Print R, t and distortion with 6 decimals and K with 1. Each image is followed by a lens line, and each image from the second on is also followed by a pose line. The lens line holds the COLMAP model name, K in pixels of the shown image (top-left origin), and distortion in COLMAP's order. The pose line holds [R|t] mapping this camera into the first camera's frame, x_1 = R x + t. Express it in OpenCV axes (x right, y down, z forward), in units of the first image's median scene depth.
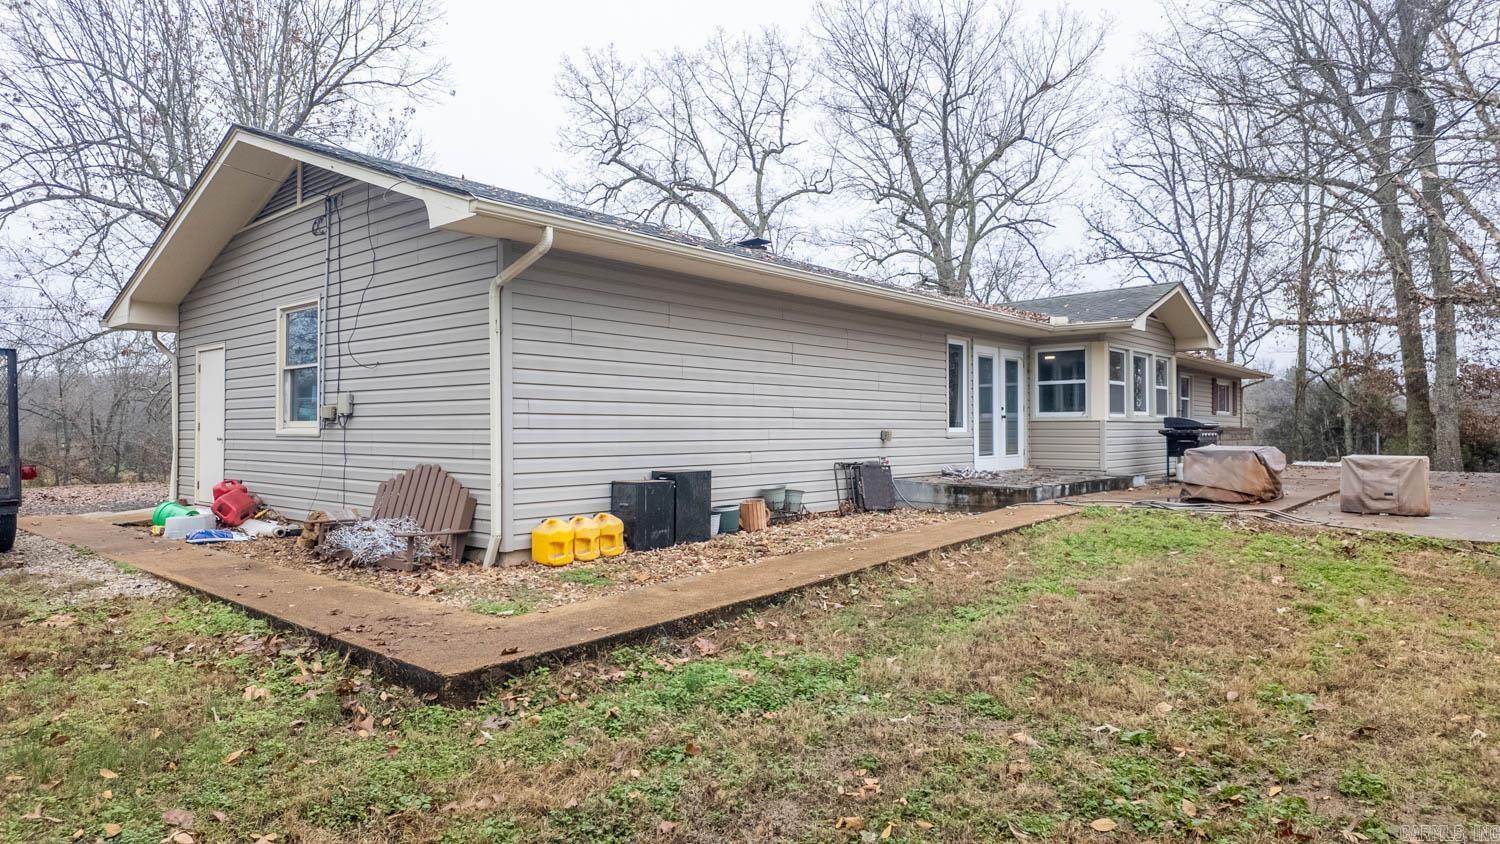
lens RADIAL K [[886.8, 0, 752.7], [0, 886.8, 426.5], [0, 0, 1]] dist [0.007257, 0.001946]
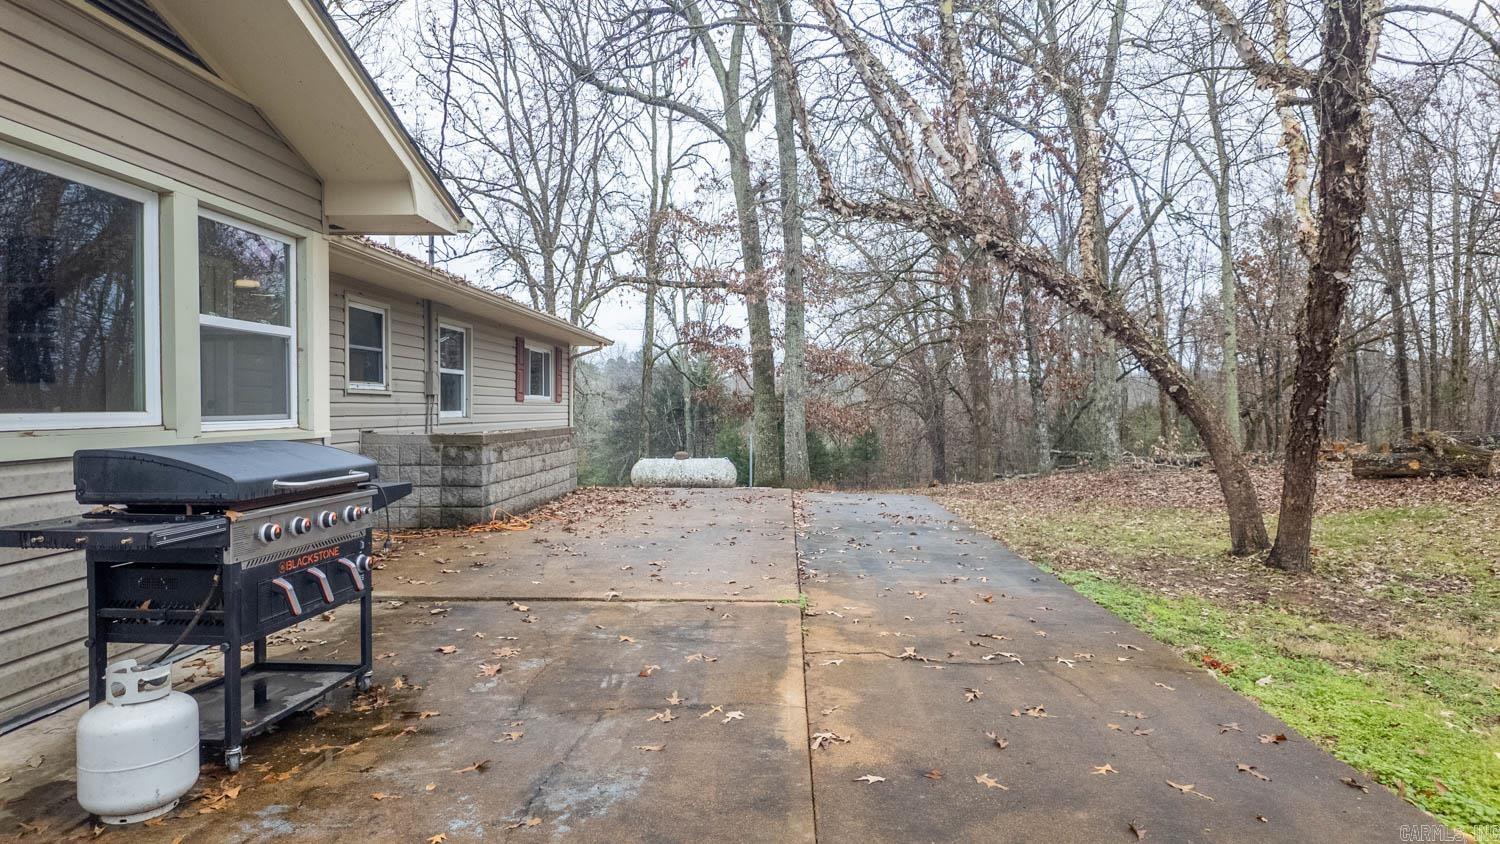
lens RADIAL K [[886.8, 0, 751.8], [0, 886.8, 418.8], [0, 0, 1]] dist [0.007257, 0.001946]
pose [[0.783537, -0.005780, 0.621319, 0.169378], [-0.006672, 0.999821, 0.017714, -0.008324], [-0.621310, -0.018025, 0.783358, 0.276553]]
